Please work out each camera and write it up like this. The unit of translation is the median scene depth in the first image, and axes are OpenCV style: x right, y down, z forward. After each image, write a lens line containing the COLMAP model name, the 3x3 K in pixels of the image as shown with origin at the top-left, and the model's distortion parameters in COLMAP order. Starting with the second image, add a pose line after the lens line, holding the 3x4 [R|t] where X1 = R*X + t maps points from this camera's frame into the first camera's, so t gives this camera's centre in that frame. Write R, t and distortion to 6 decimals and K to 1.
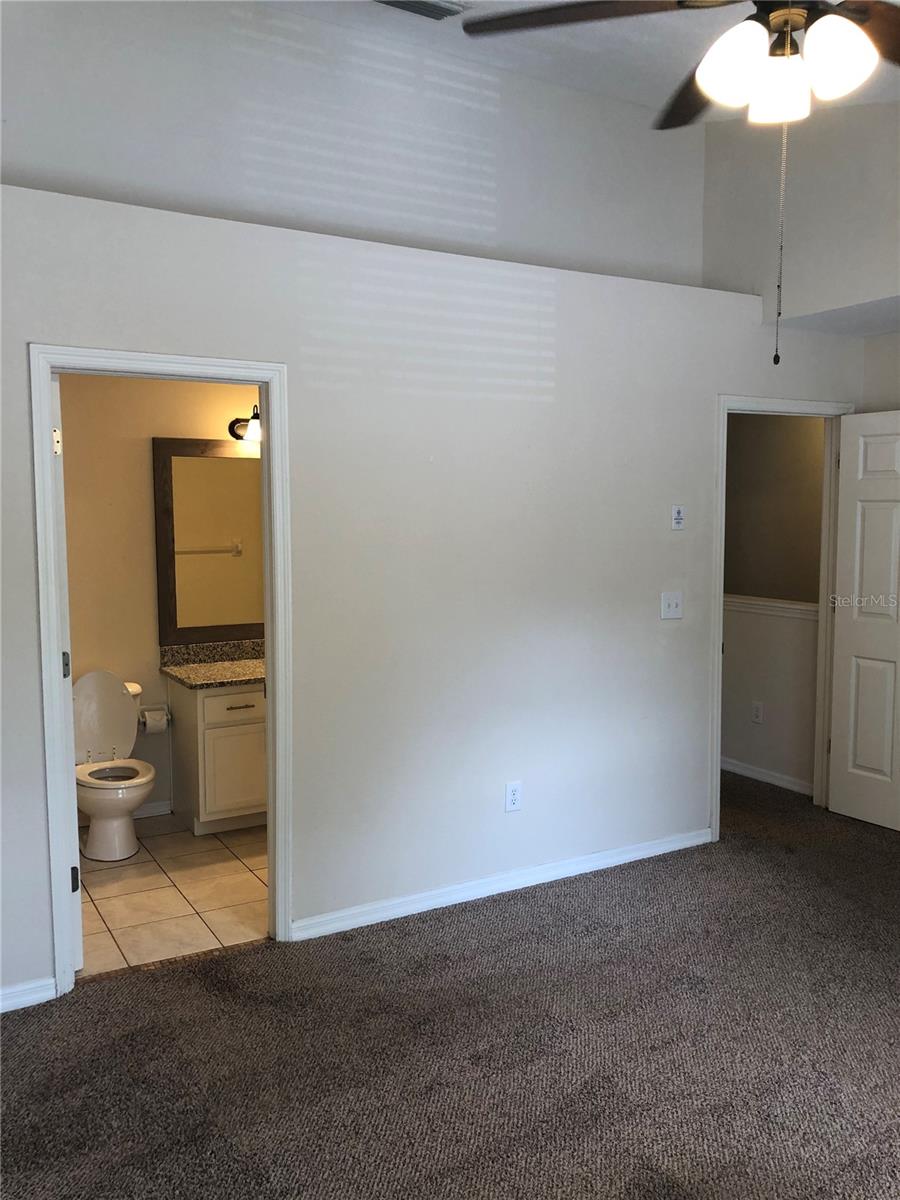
lens RADIAL K [[982.3, 0, 450.0], [0, 982.3, 600.0], [0, 0, 1]] dist [-0.001567, -0.001841]
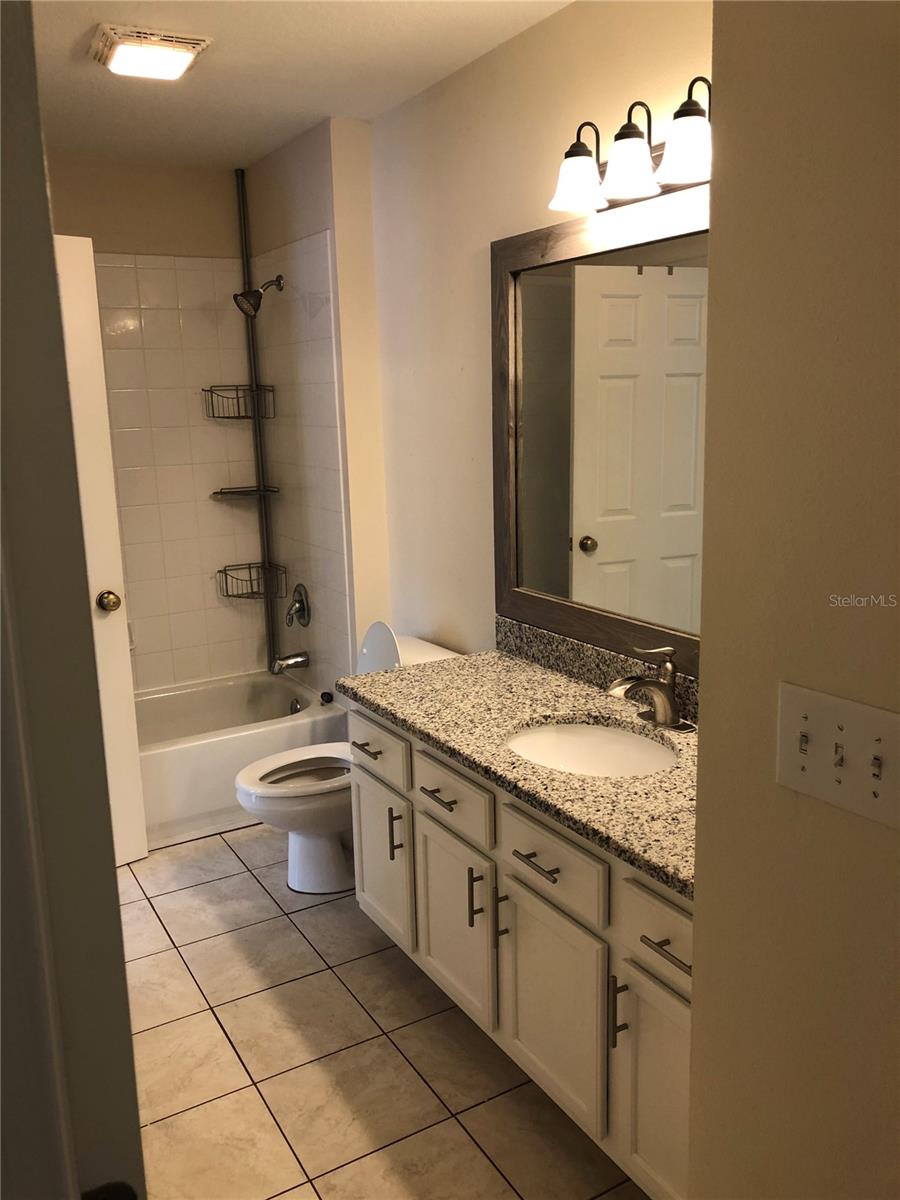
lens RADIAL K [[982.3, 0, 450.0], [0, 982.3, 600.0], [0, 0, 1]] dist [-0.001567, -0.001841]
pose [[-0.002258, 0.206038, -0.978541, 0.270311], [-0.067790, 0.976261, 0.205715, -0.077652], [0.997697, 0.066800, 0.011763, 0.950917]]
